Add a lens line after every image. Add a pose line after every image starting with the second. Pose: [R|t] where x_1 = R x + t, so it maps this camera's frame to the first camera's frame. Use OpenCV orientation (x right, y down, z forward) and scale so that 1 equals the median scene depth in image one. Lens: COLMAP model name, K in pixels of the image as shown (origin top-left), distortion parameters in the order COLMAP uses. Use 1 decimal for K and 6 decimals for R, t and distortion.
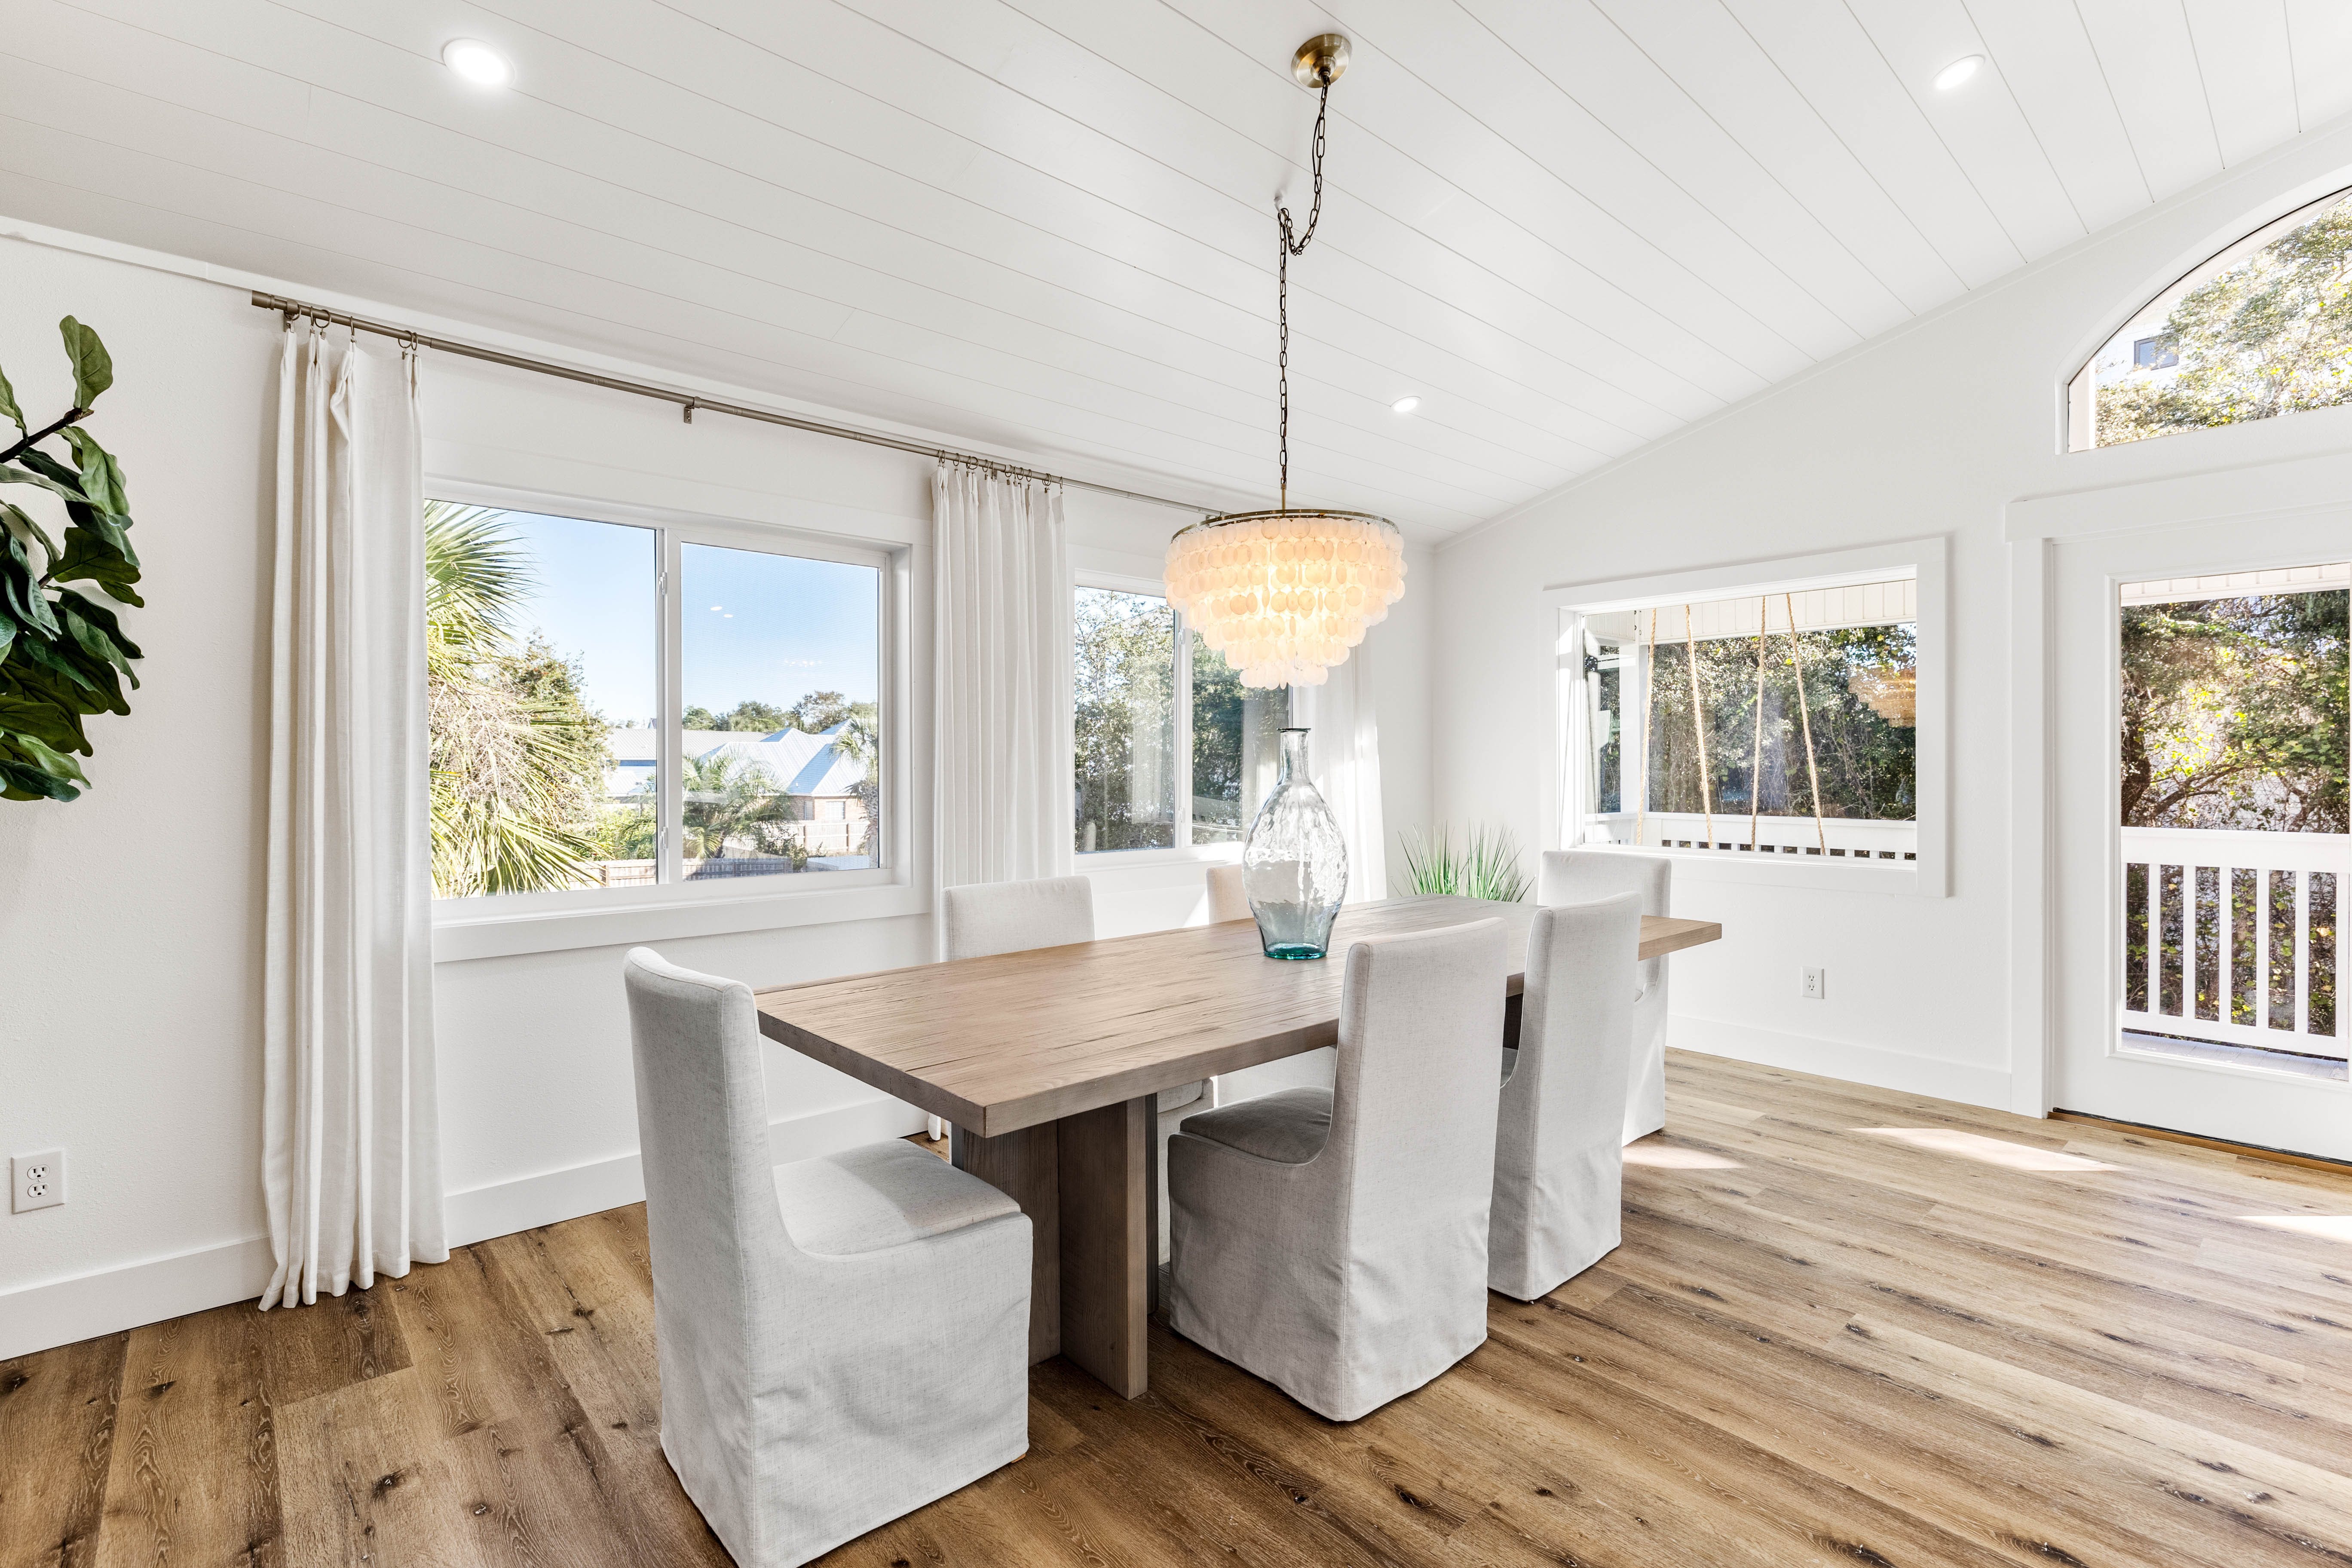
lens RADIAL K [[1079.9, 0, 1163.0], [0, 1079.9, 771.6], [0, 0, 1]] dist [-0.003368, 0.001546]
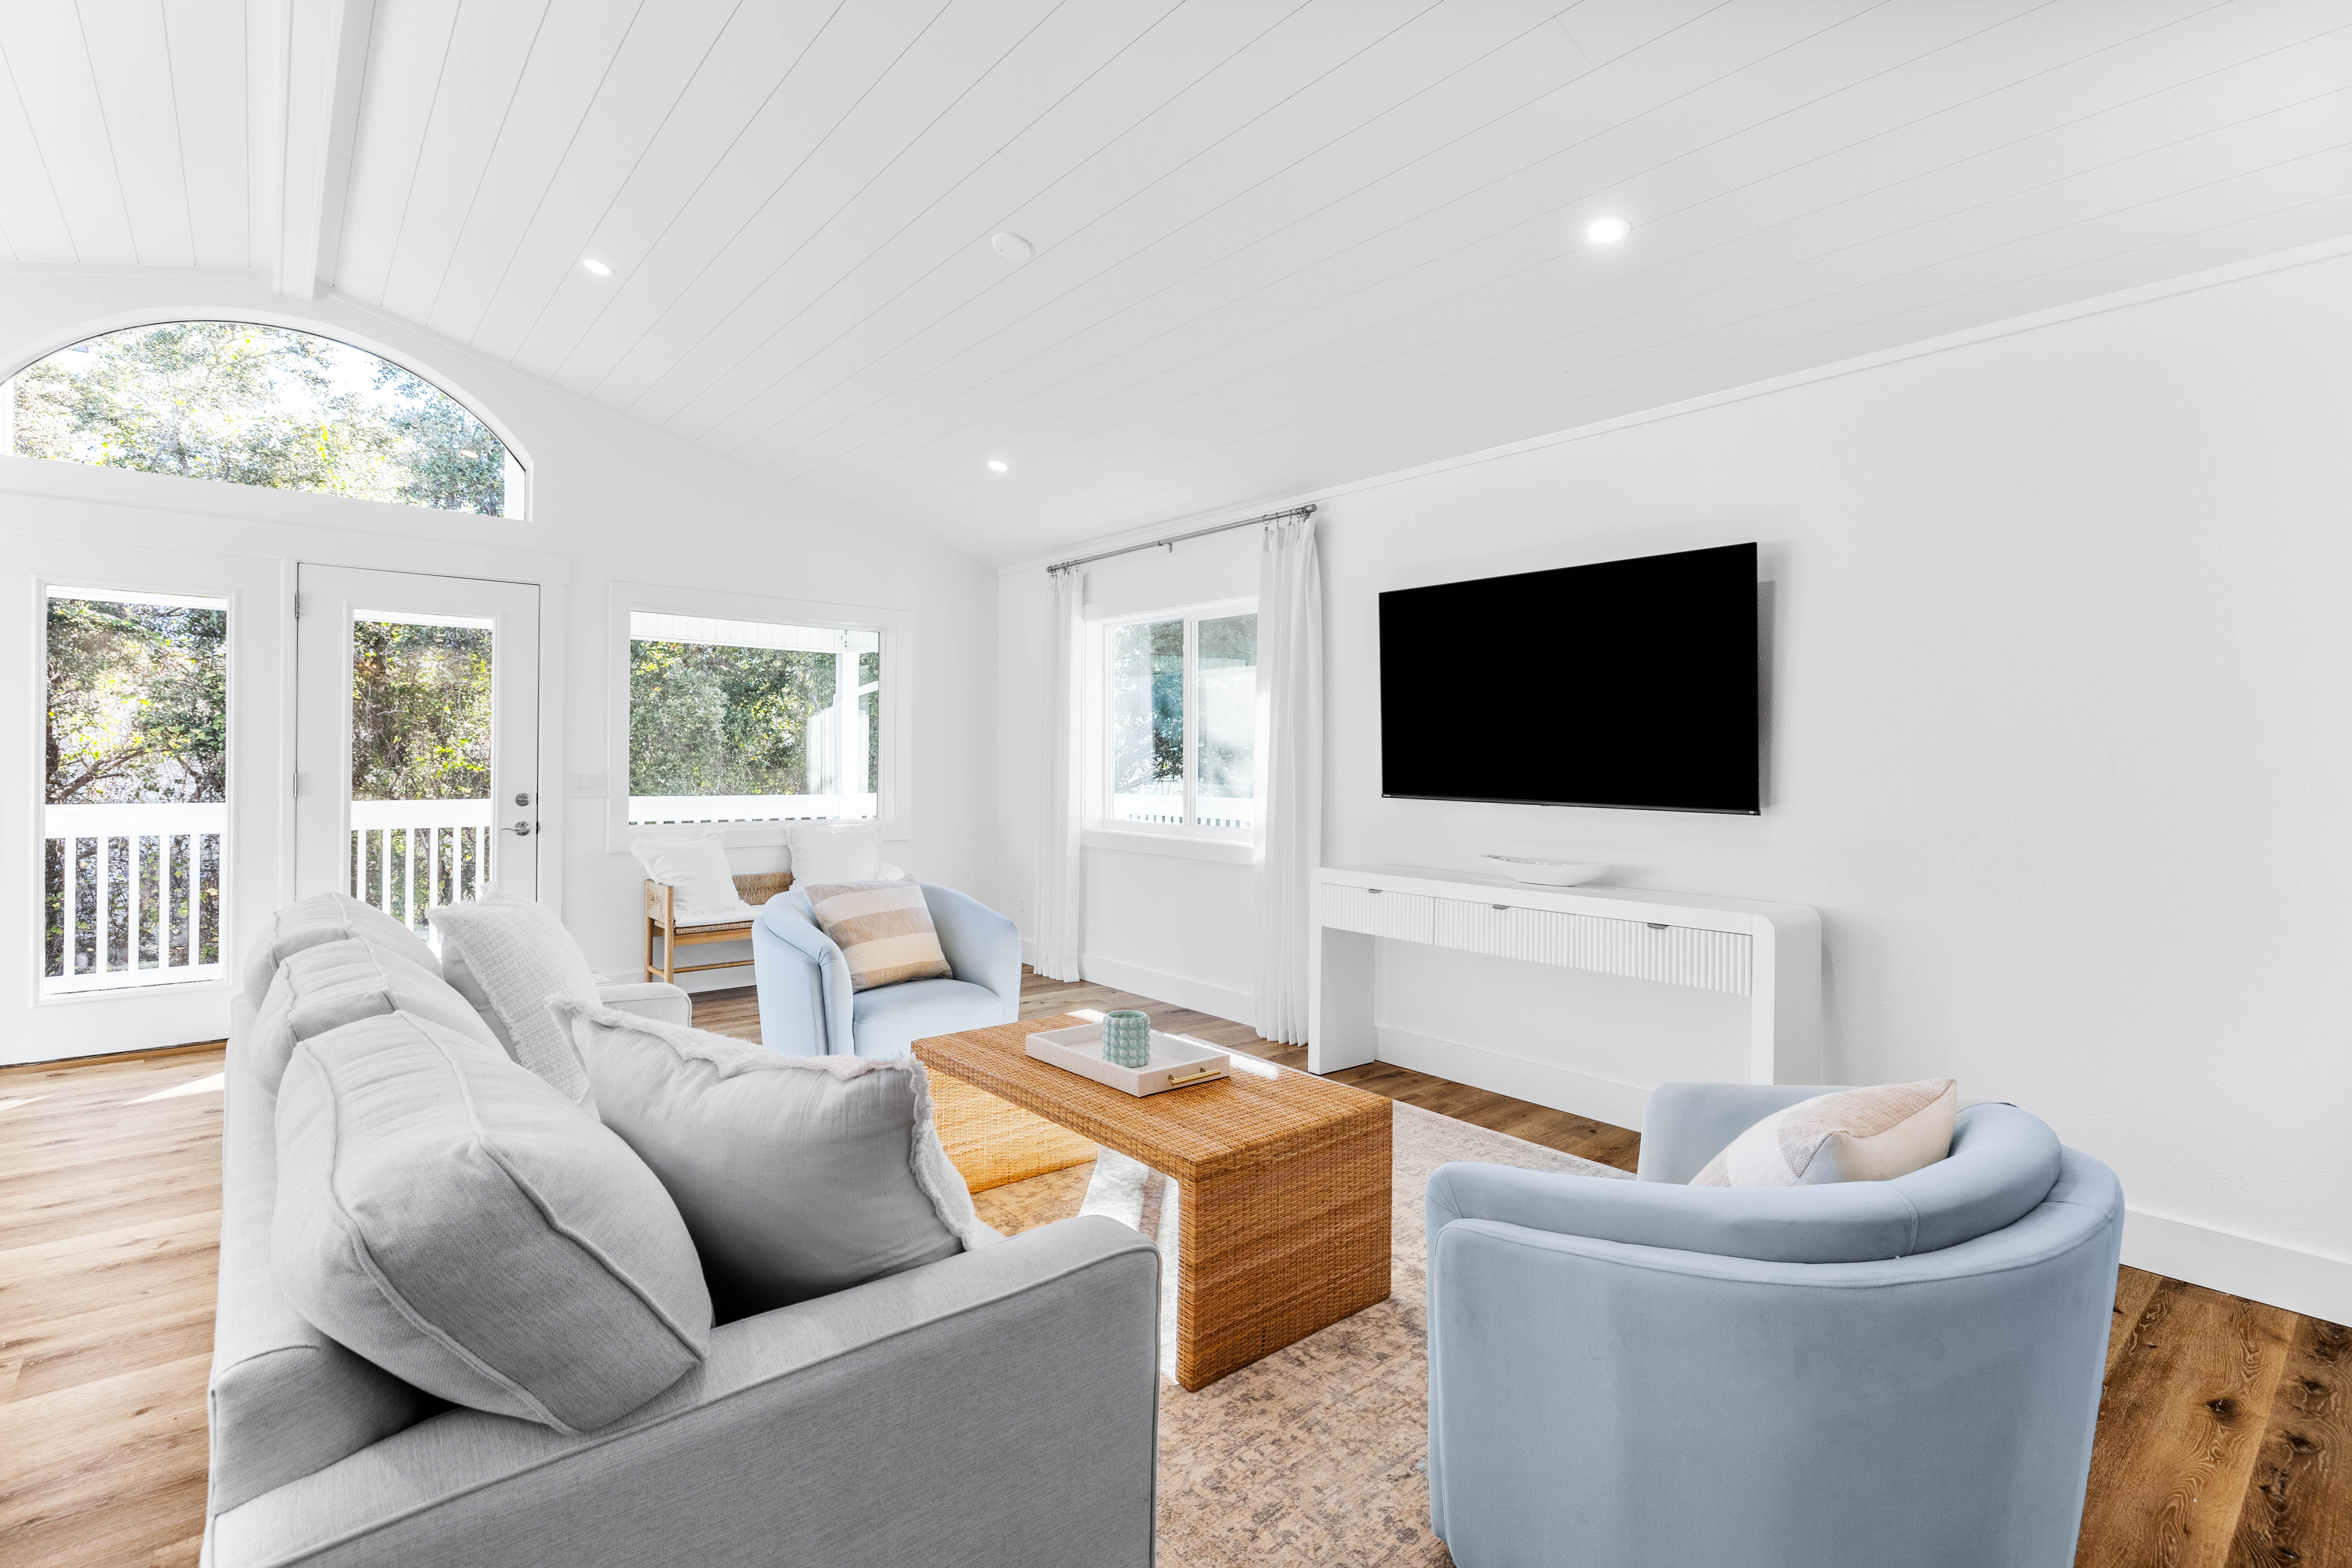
lens RADIAL K [[1079.9, 0, 1123.8], [0, 1079.9, 768.9], [0, 0, 1]] dist [-0.003368, 0.001546]
pose [[0.048429, -0.003695, 0.998820, -0.126248], [-0.008624, 0.999954, 0.004118, 0.002427], [-0.998789, -0.008814, 0.048395, -0.123577]]
